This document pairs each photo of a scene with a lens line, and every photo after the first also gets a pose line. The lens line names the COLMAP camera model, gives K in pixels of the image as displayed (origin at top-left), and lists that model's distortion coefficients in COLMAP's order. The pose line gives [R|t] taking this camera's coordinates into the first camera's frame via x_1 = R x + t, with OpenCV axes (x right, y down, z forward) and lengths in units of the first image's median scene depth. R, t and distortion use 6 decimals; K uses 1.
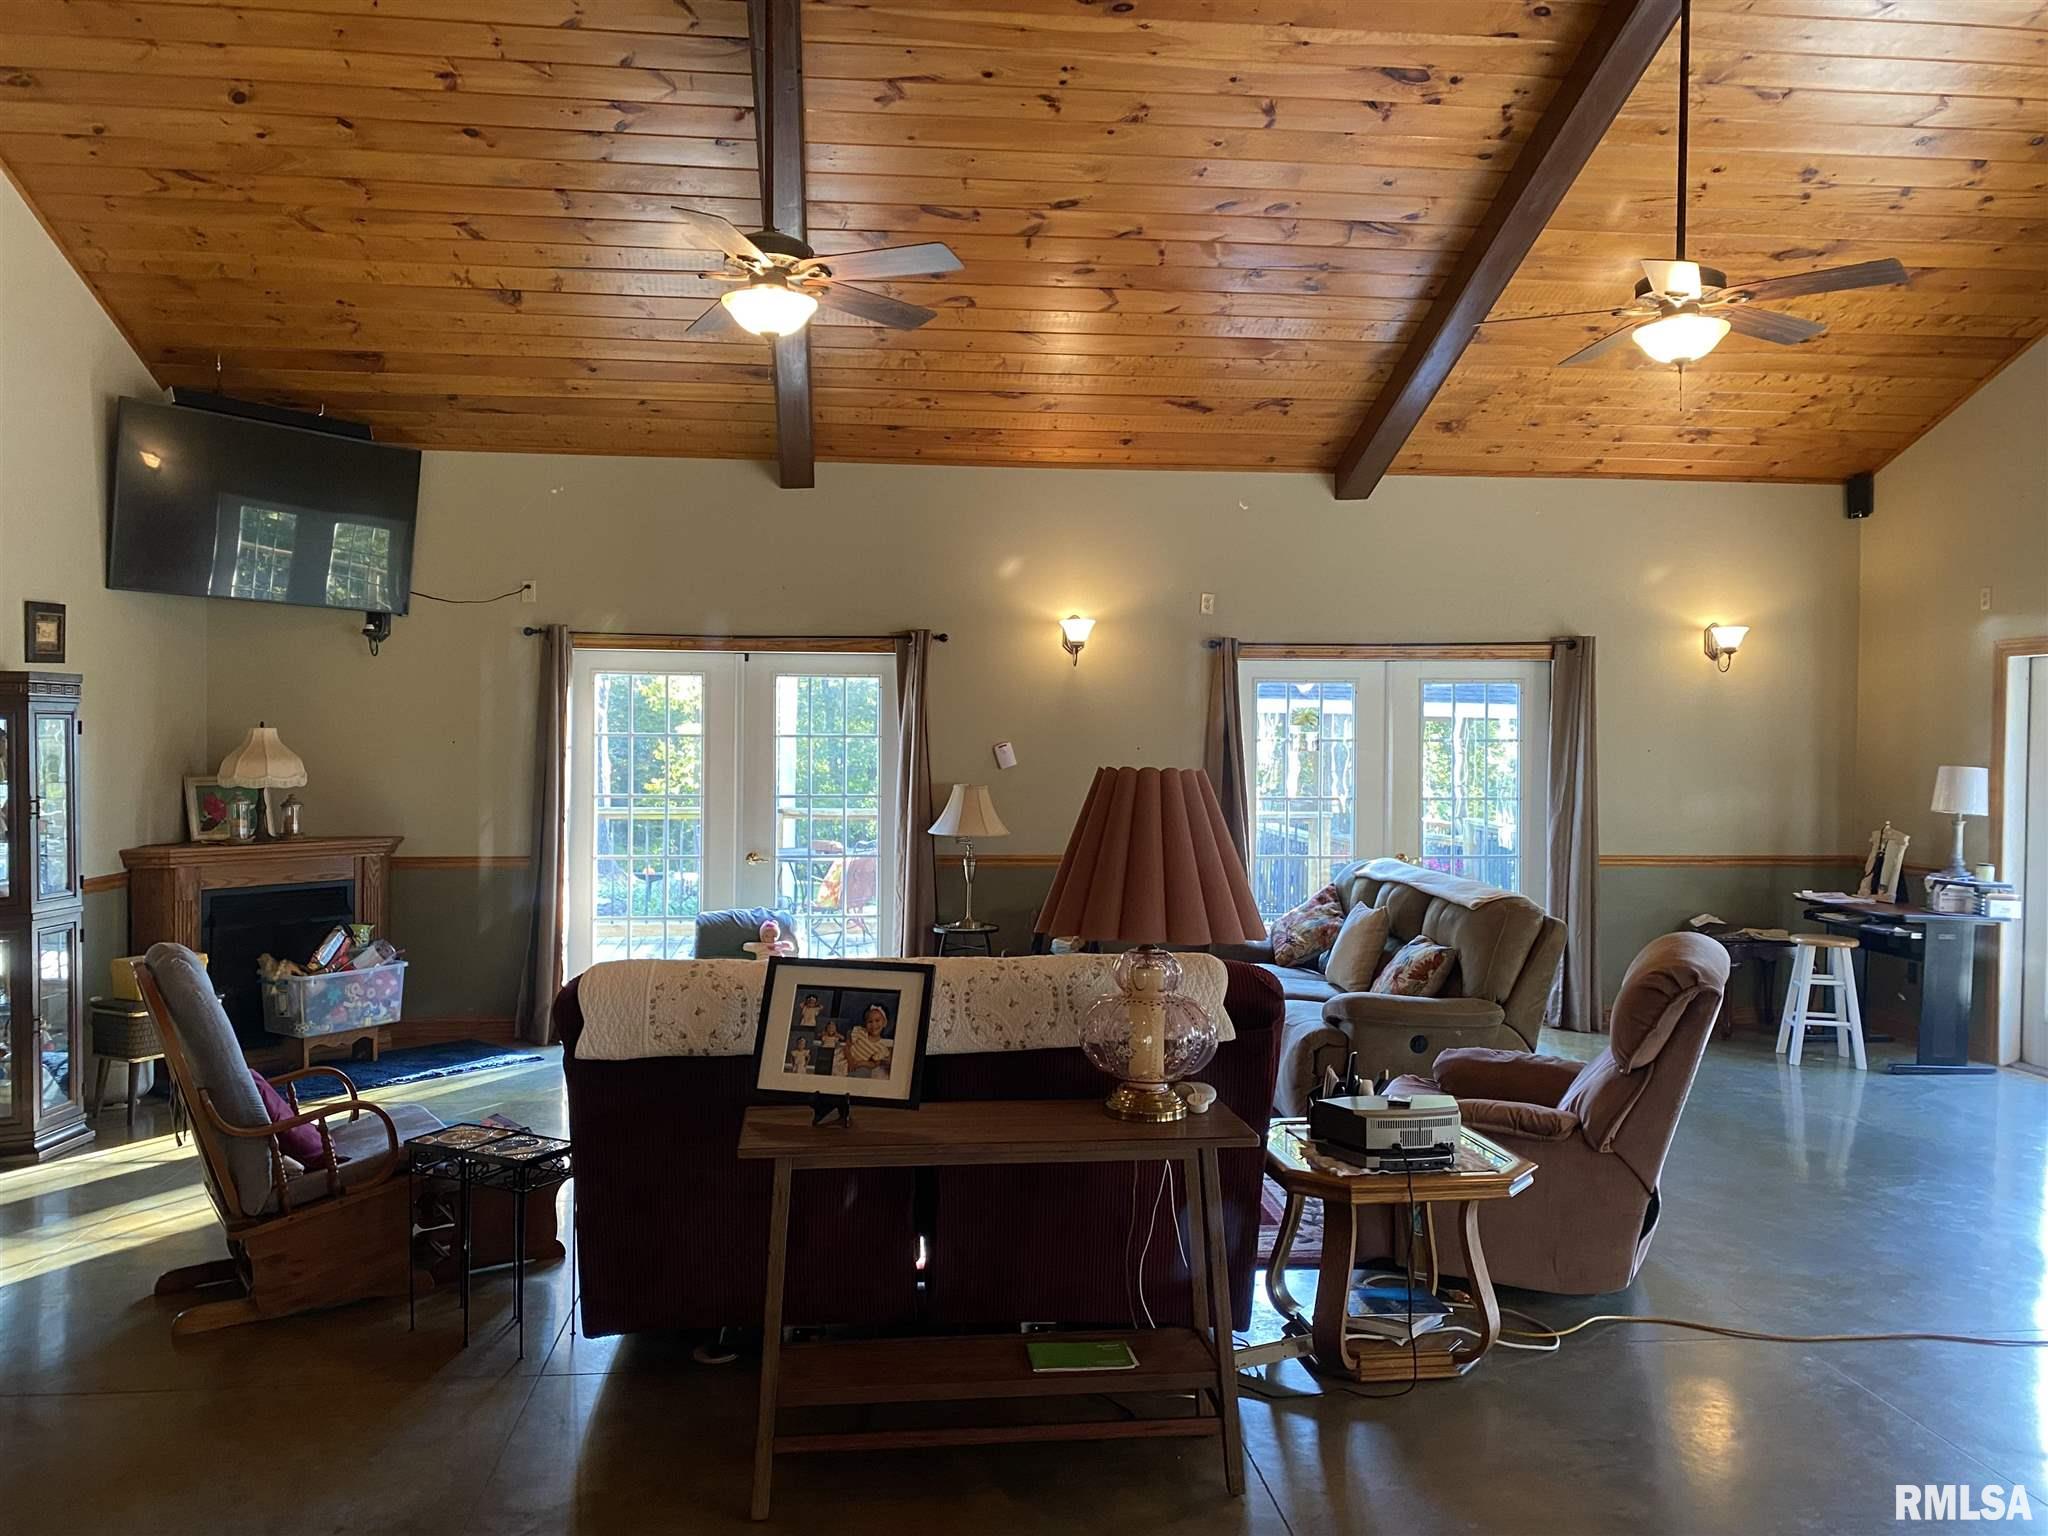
lens RADIAL K [[1566.4, 0, 989.3], [0, 1566.4, 758.2], [0, 0, 1]] dist [0.029623, -0.029258]
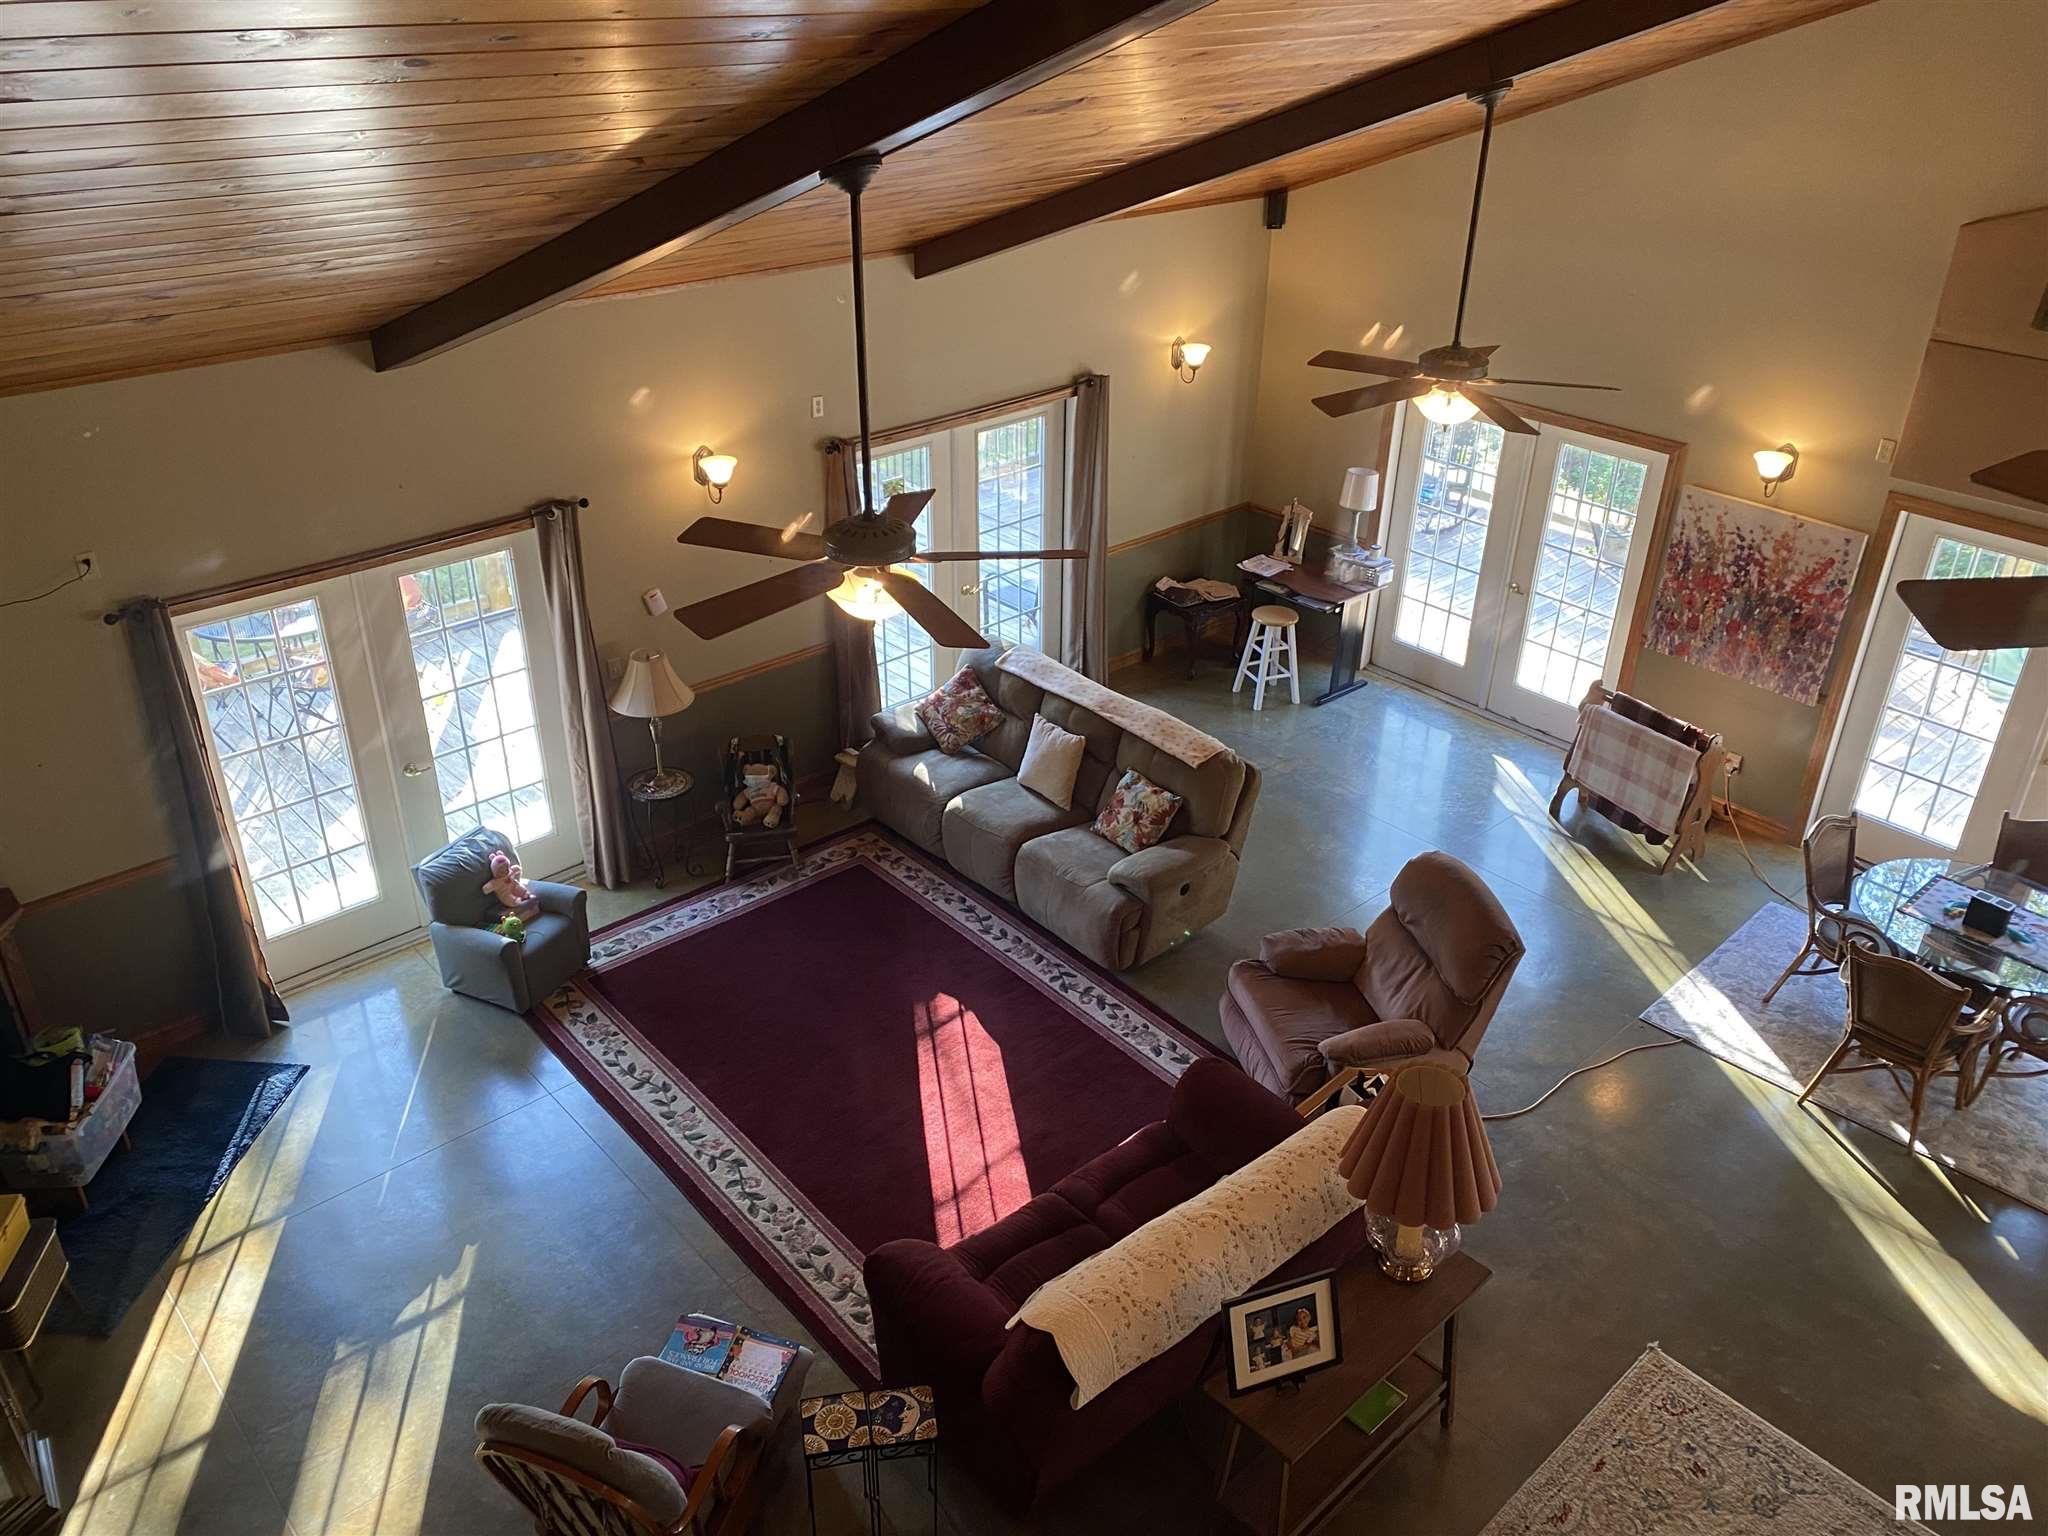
lens RADIAL K [[1566.4, 0, 1017.6], [0, 1566.4, 757.7], [0, 0, 1]] dist [0.029623, -0.029258]
pose [[0.799953, -0.285832, 0.527613, -0.357080], [0.002058, 0.880565, 0.473921, -0.382671], [-0.600059, -0.378029, 0.704999, 0.138593]]
